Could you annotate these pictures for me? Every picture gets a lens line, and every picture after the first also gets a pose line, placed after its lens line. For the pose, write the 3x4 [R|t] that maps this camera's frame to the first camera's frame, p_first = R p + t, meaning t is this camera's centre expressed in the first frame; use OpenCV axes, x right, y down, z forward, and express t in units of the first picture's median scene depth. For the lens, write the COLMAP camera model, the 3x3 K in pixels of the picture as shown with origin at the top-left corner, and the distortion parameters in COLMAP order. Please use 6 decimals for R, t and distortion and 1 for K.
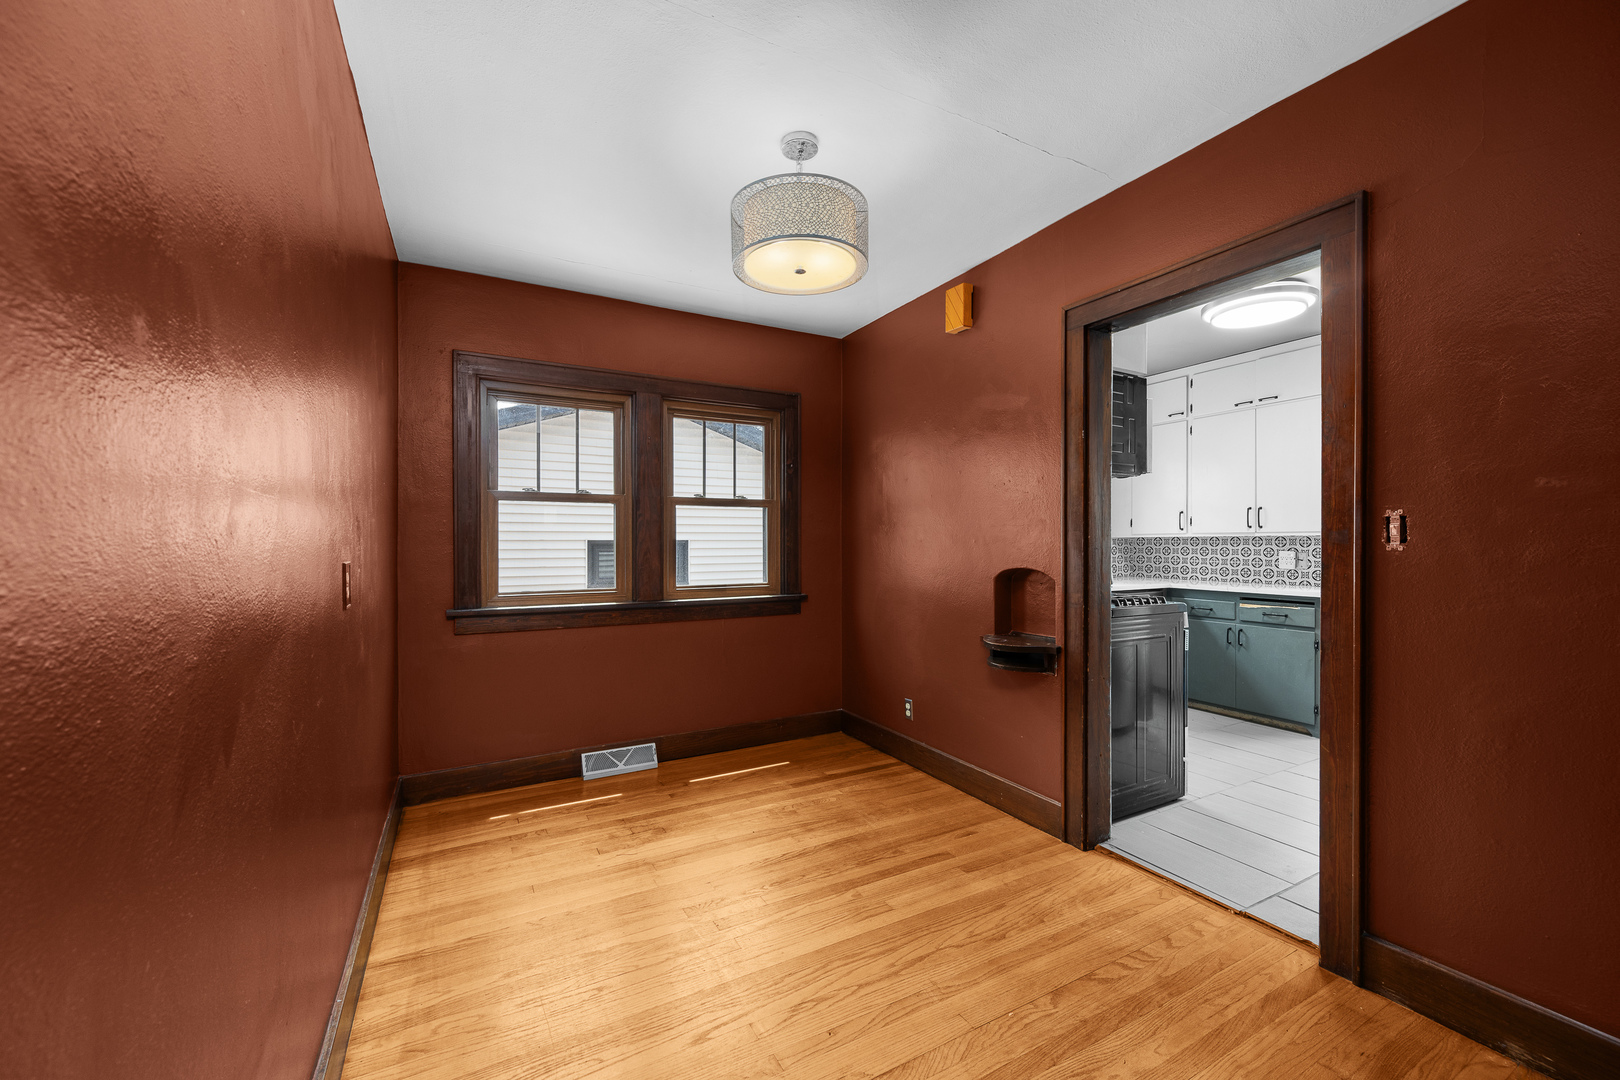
lens RADIAL K [[644.9, 0, 810.0], [0, 644.9, 545.5], [0, 0, 1]] dist [-0.000776, -0.000171]
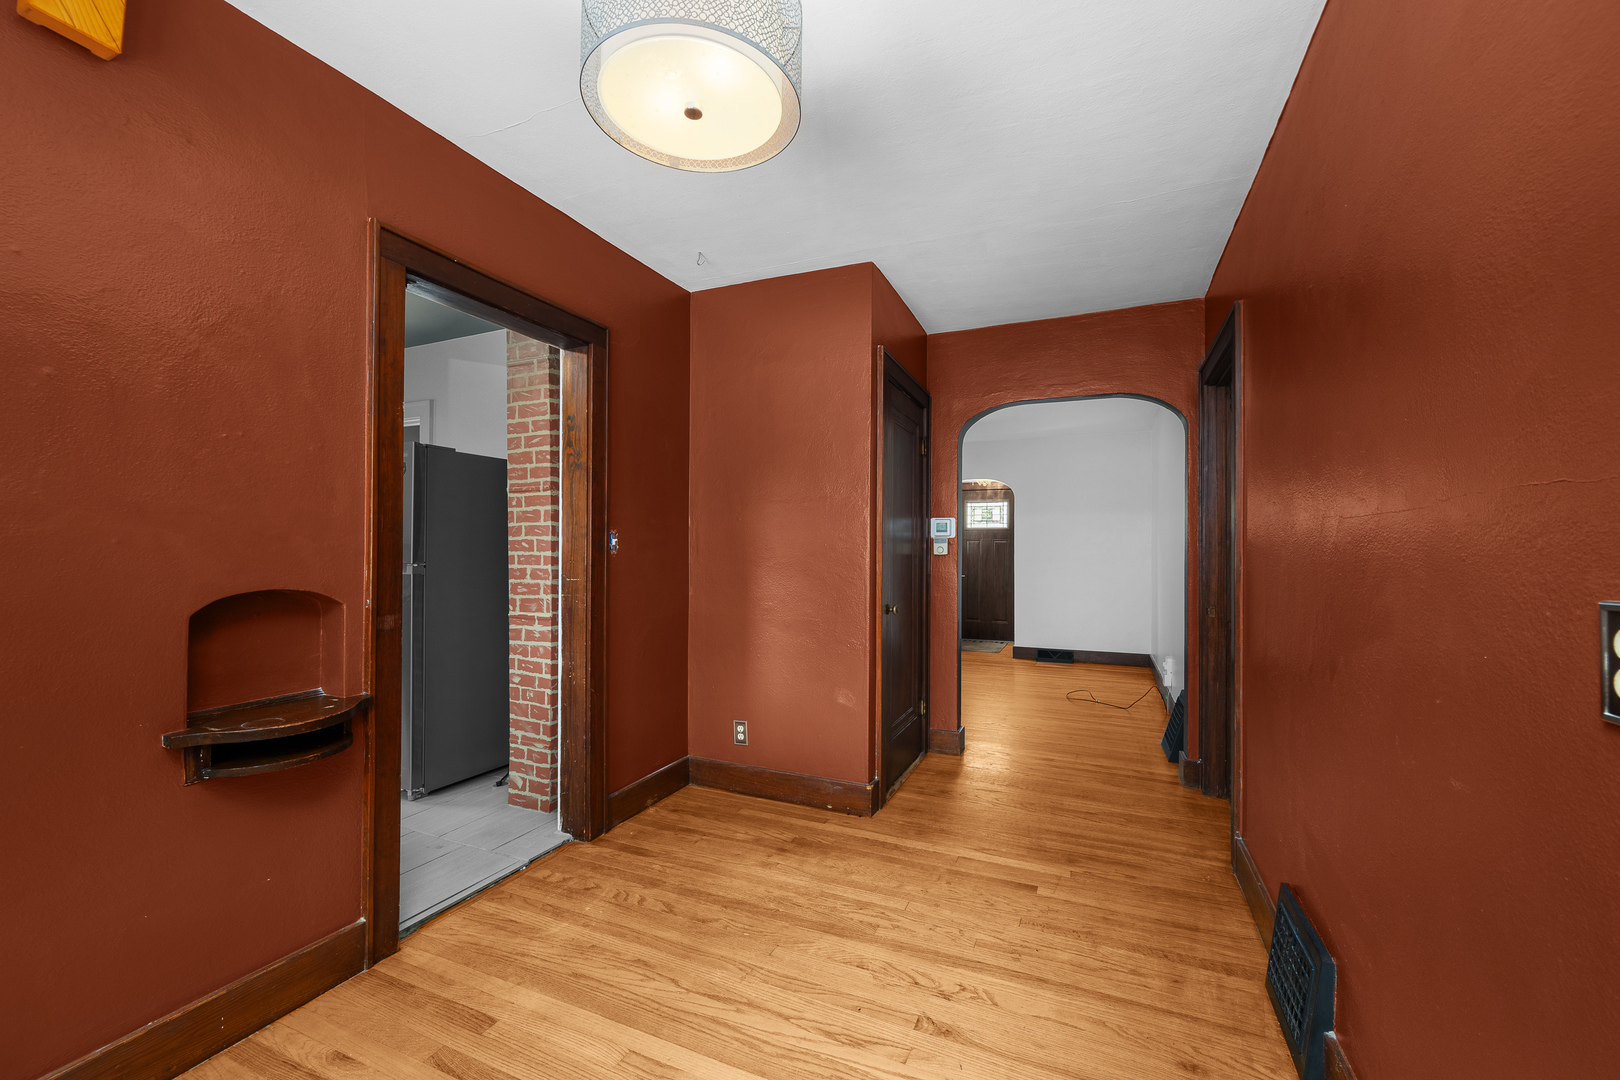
lens RADIAL K [[644.9, 0, 810.0], [0, 644.9, 545.5], [0, 0, 1]] dist [-0.000776, -0.000171]
pose [[-0.601456, 0.000251, 0.798906, -0.655424], [-0.004575, 0.999982, -0.003758, -0.014365], [-0.798893, -0.005915, -0.601444, 1.438496]]
